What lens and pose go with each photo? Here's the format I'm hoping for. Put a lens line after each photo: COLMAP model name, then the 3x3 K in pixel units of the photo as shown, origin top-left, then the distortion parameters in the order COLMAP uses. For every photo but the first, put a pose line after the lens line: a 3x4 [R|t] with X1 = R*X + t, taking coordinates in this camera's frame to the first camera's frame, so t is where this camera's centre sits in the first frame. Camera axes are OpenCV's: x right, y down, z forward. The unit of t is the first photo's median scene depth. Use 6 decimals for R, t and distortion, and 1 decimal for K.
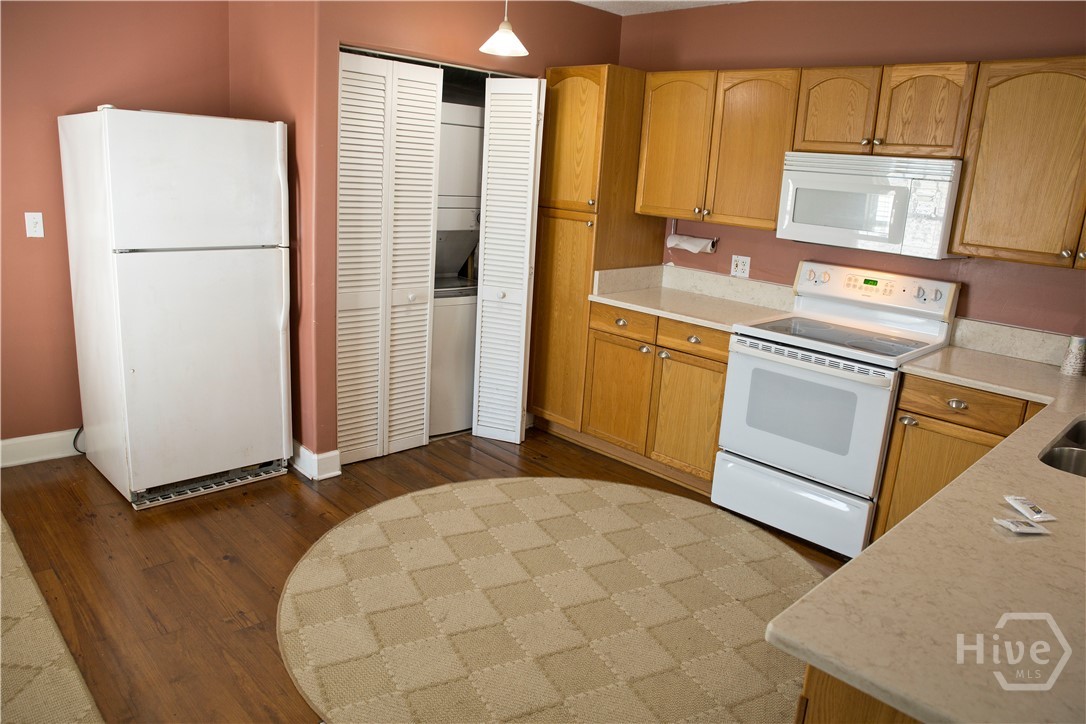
lens RADIAL K [[763.8, 0, 543.0], [0, 763.8, 362.0], [0, 0, 1]] dist [-0.149456, 0.113914]
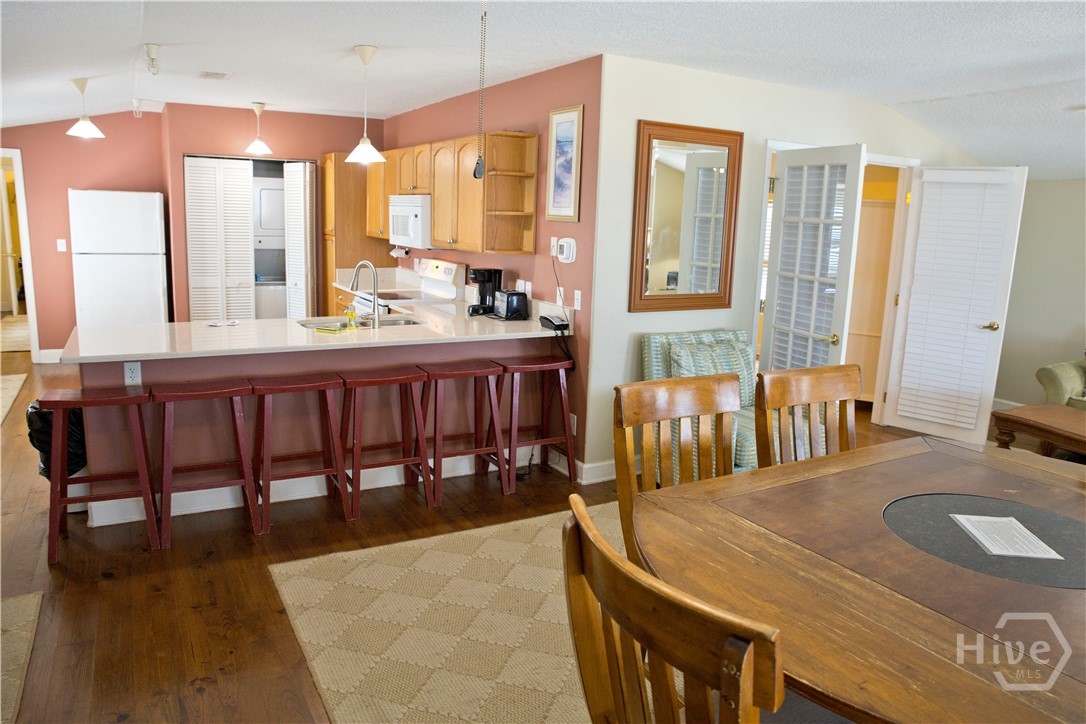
lens RADIAL K [[763.8, 0, 543.0], [0, 763.8, 362.0], [0, 0, 1]] dist [-0.149456, 0.113914]
pose [[0.965006, 0.020719, -0.261409, 1.023581], [-0.041246, 0.996458, -0.073282, 0.208237], [0.258965, 0.081500, 0.962442, -0.542243]]
